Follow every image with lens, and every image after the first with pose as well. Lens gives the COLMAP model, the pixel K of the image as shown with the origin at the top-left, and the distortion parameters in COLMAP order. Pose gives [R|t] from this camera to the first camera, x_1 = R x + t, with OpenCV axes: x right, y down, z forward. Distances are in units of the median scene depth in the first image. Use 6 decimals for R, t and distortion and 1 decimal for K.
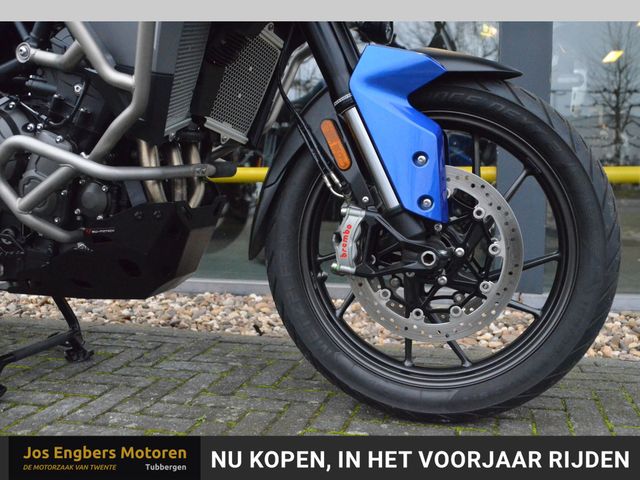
lens RADIAL K [[650.9, 0, 349.2], [0, 650.9, 259.4], [0, 0, 1]] dist [-0.012922, 0.000000]
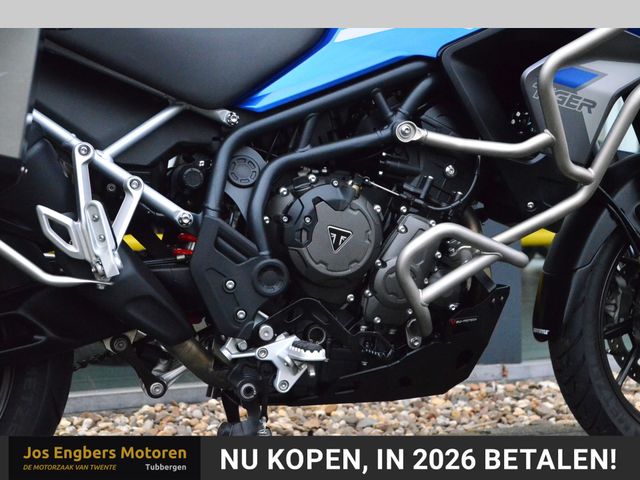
lens RADIAL K [[935.7, 0, 326.0], [0, 935.7, 251.9], [0, 0, 1]] dist [0.217813, 0.000000]
pose [[0.838979, -0.023256, 0.543667, -1.275182], [0.075830, 0.994335, -0.074486, -0.055452], [-0.538854, 0.103718, 0.835990, -0.038542]]
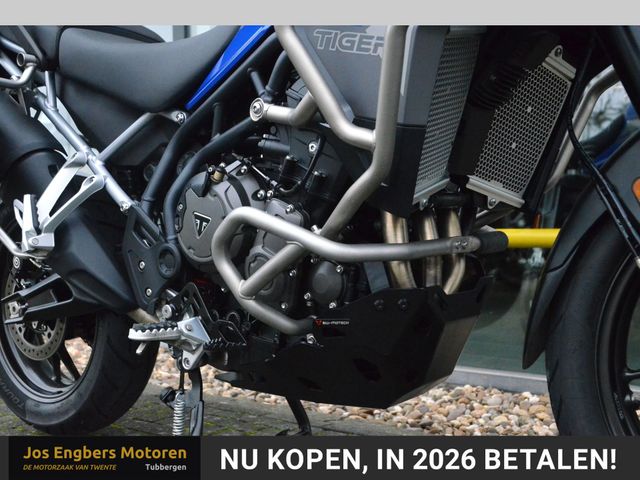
lens RADIAL K [[763.6, 0, 319.9], [0, 763.6, 243.4], [0, 0, 1]] dist [-0.028533, 0.000000]
pose [[0.916030, 0.001535, -0.401106, -0.023358], [-0.043525, 0.994468, -0.095596, -0.049743], [0.398741, 0.105028, 0.911030, 0.134404]]
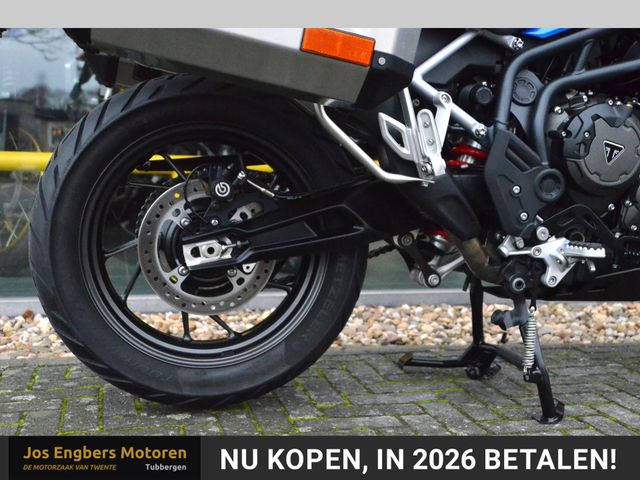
lens RADIAL K [[837.0, 0, 314.9], [0, 837.0, 254.2], [0, 0, 1]] dist [0.036599, 0.000000]
pose [[0.887920, -0.026568, 0.459230, -1.560023], [0.036947, 0.999224, -0.013628, -0.011516], [-0.458512, 0.029068, 0.888213, 0.085485]]
